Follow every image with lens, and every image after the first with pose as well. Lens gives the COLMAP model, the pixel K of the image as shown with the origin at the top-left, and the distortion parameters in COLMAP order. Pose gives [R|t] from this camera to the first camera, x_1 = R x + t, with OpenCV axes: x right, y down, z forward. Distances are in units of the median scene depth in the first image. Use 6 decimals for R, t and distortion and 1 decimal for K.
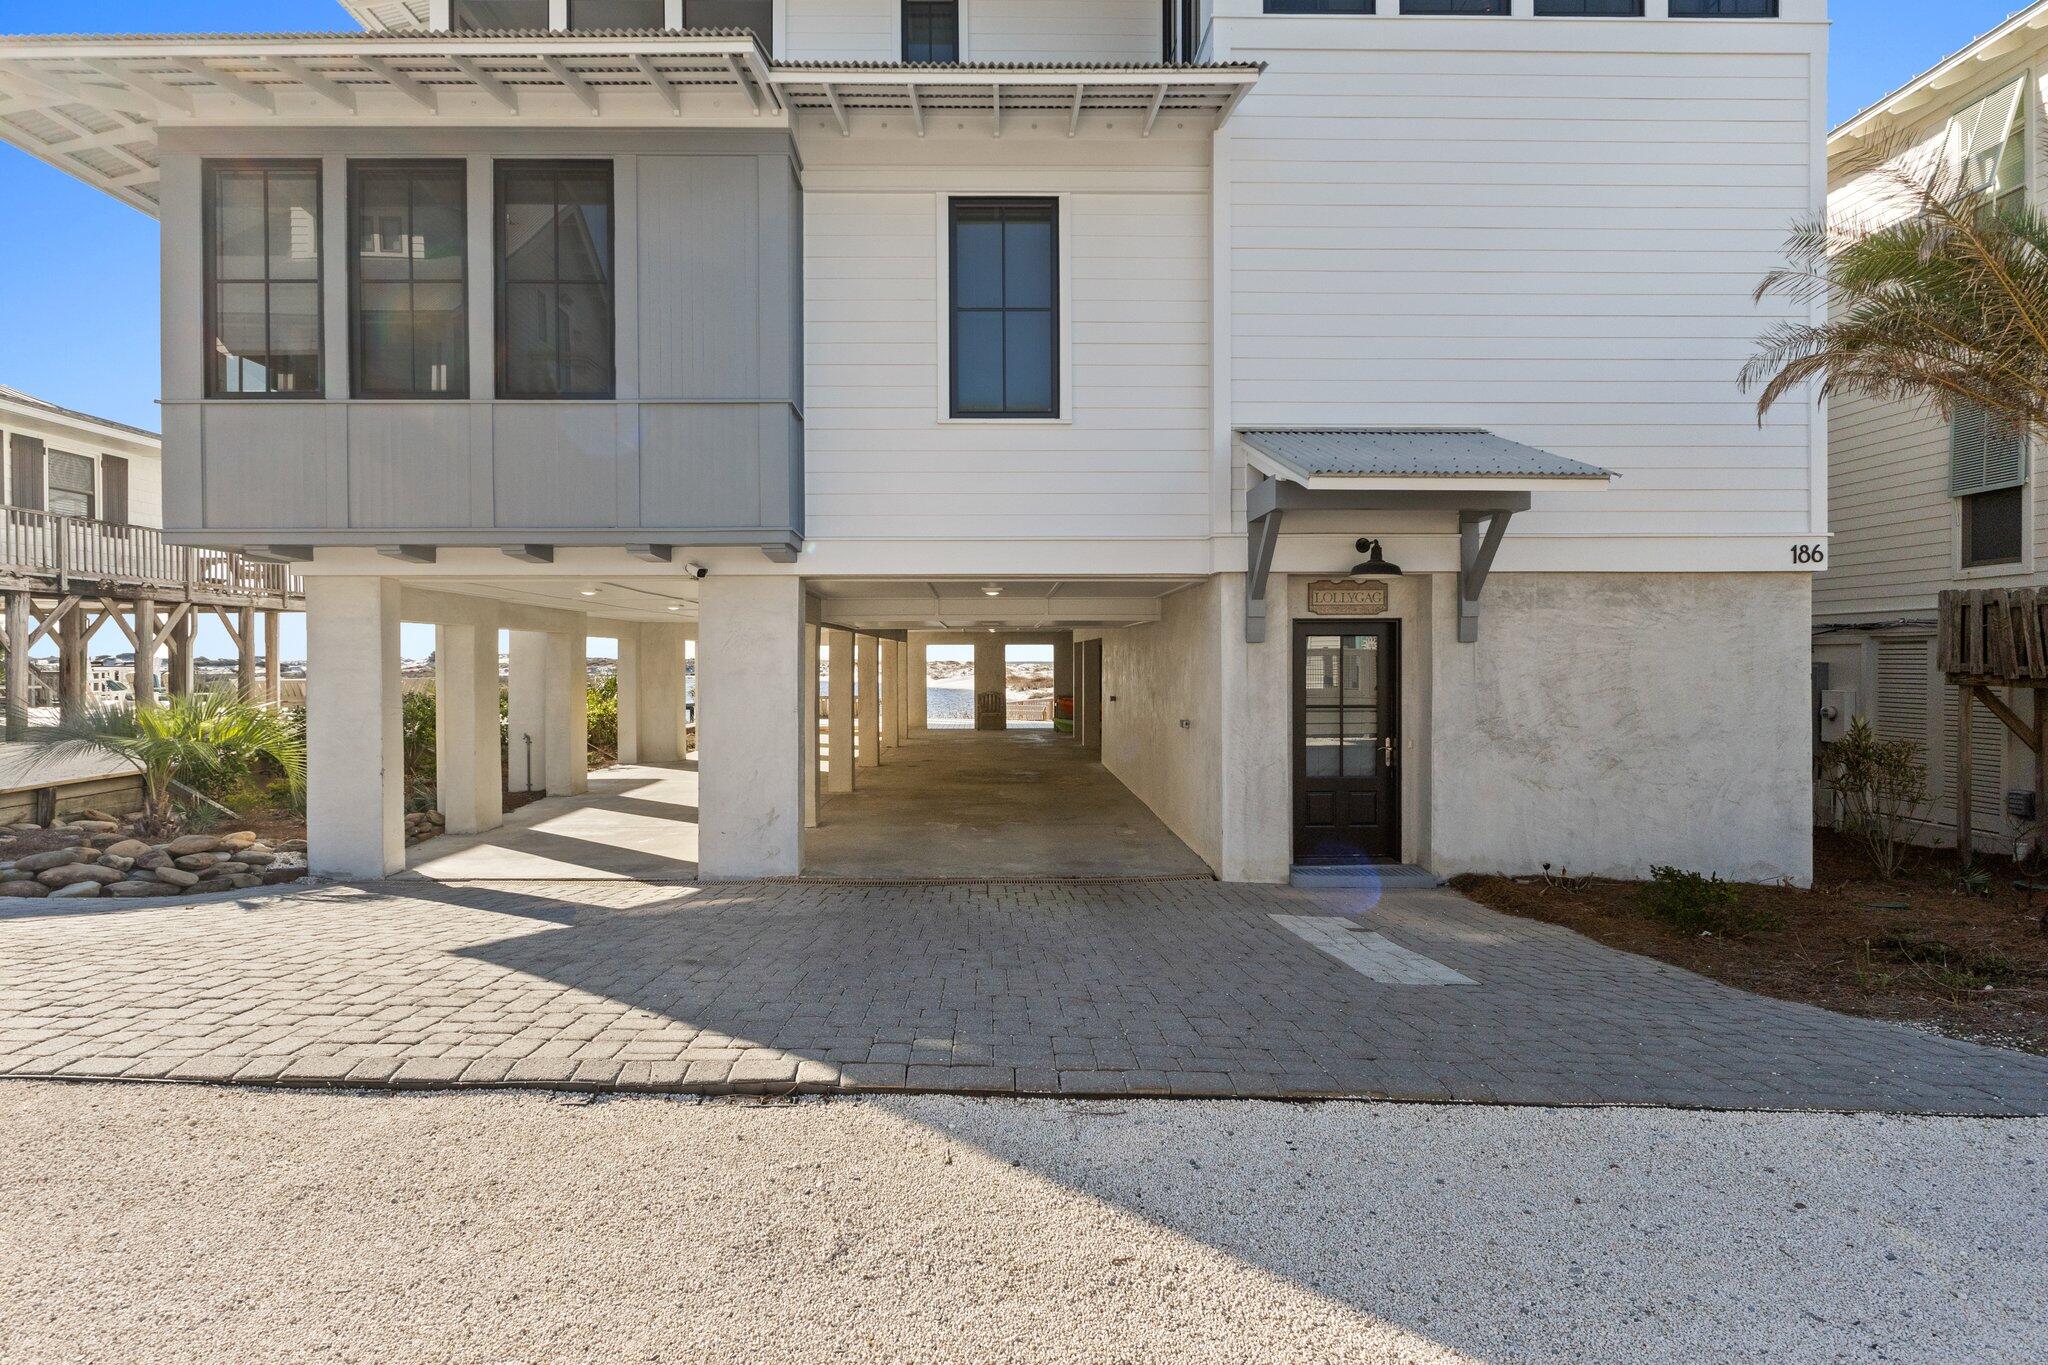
lens RADIAL K [[1187.0, 0, 1029.3], [0, 1187.0, 678.2], [0, 0, 1]] dist [-0.007828, -0.001163]
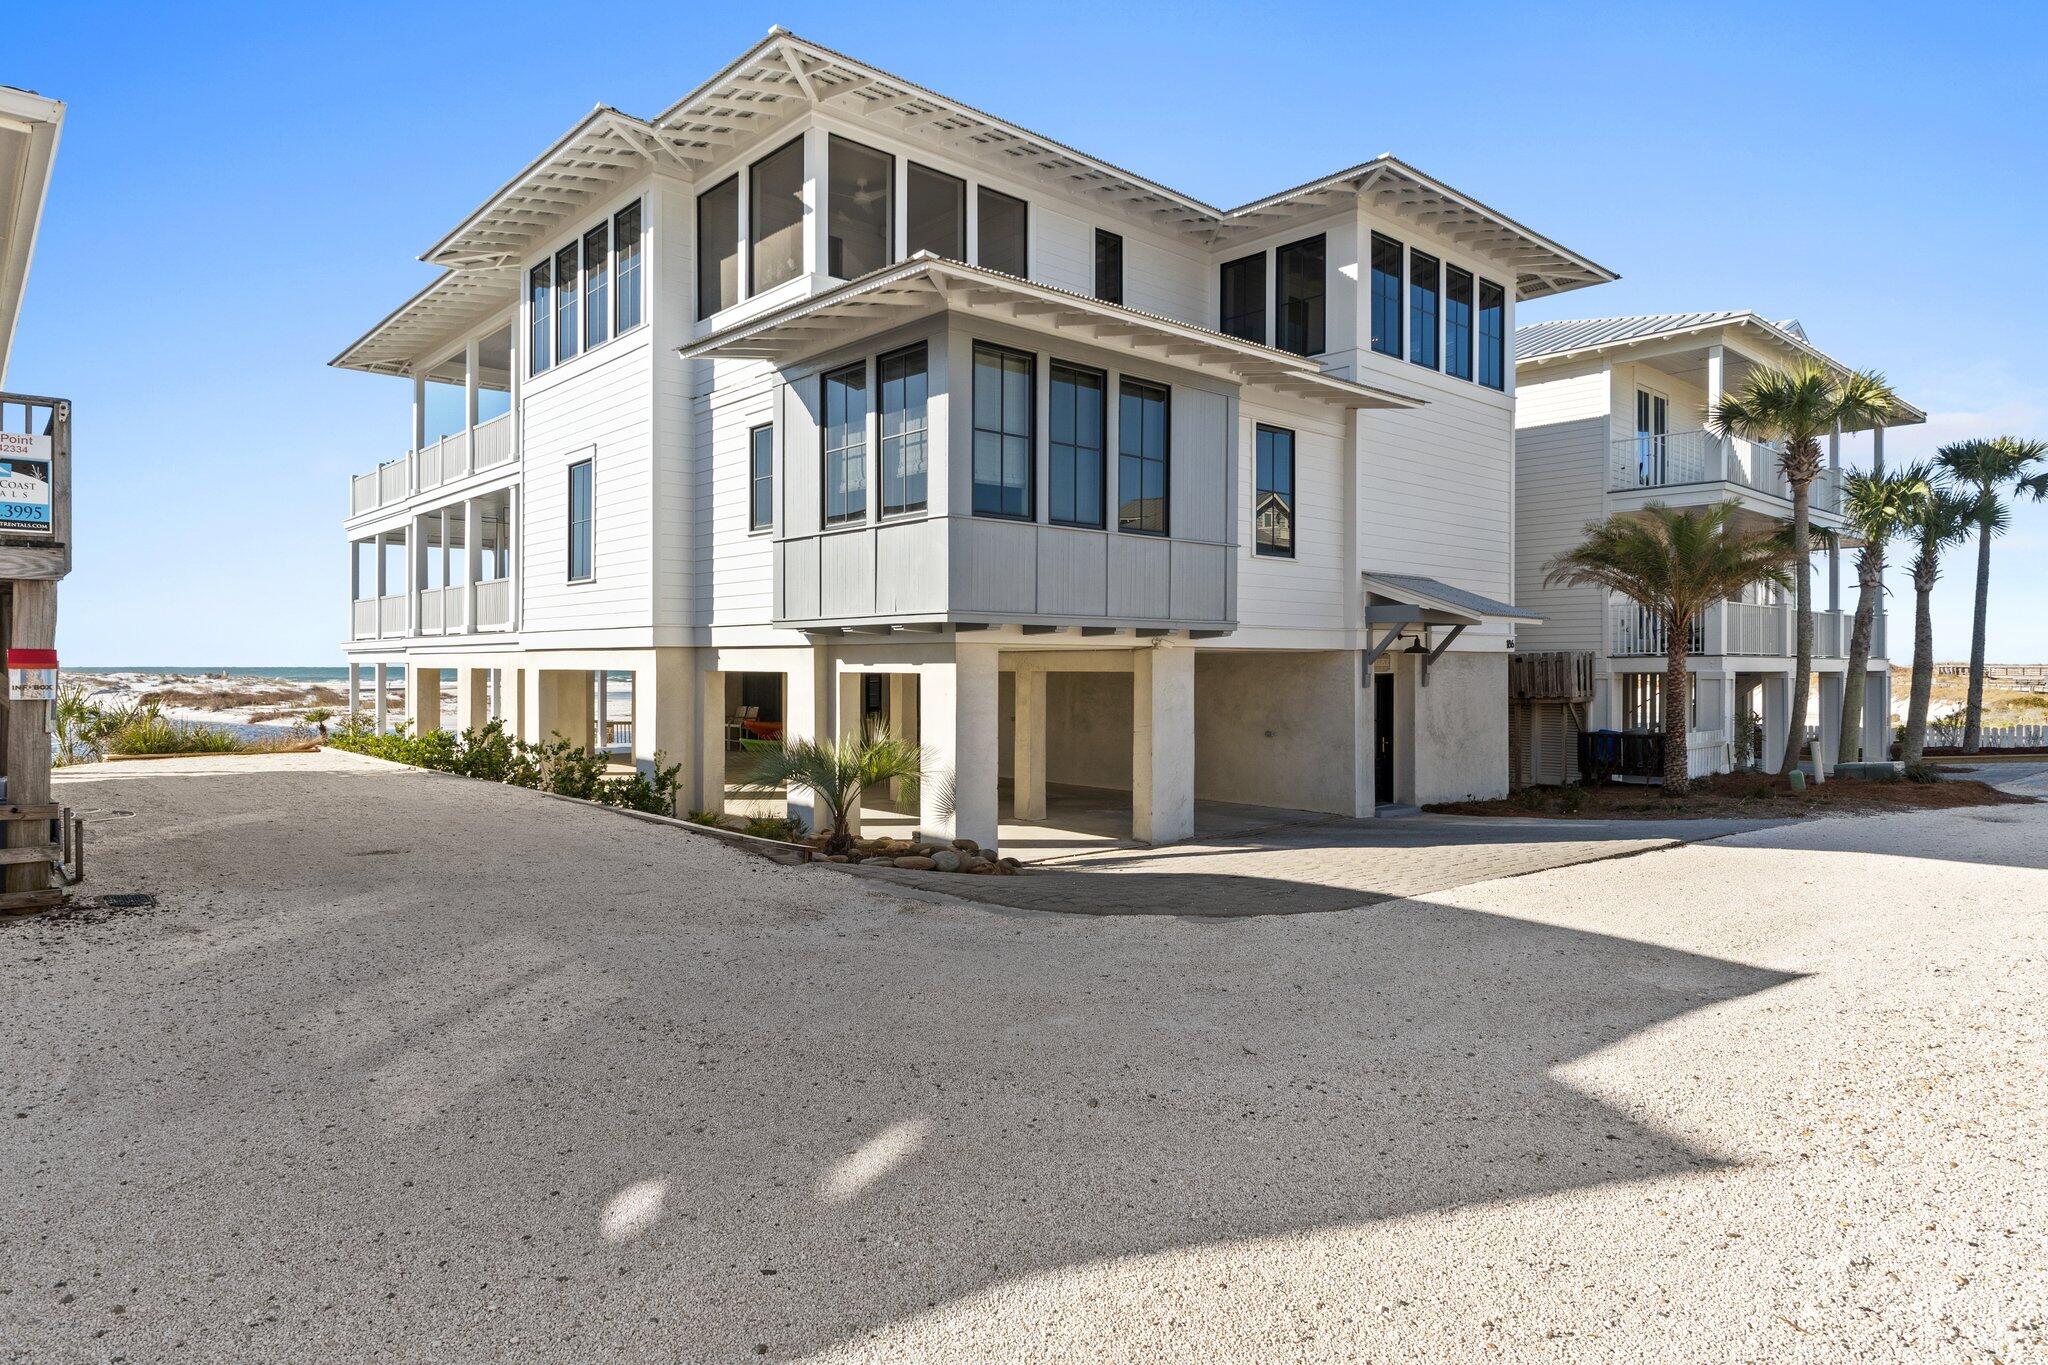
lens RADIAL K [[1216.4, 0, 1021.8], [0, 1216.4, 682.5], [0, 0, 1]] dist [-0.002741, -0.000603]
pose [[0.758787, -0.005227, 0.651318, -1.446423], [0.012474, 0.999901, -0.006507, -0.031988], [-0.651219, 0.013062, 0.758777, -0.087654]]
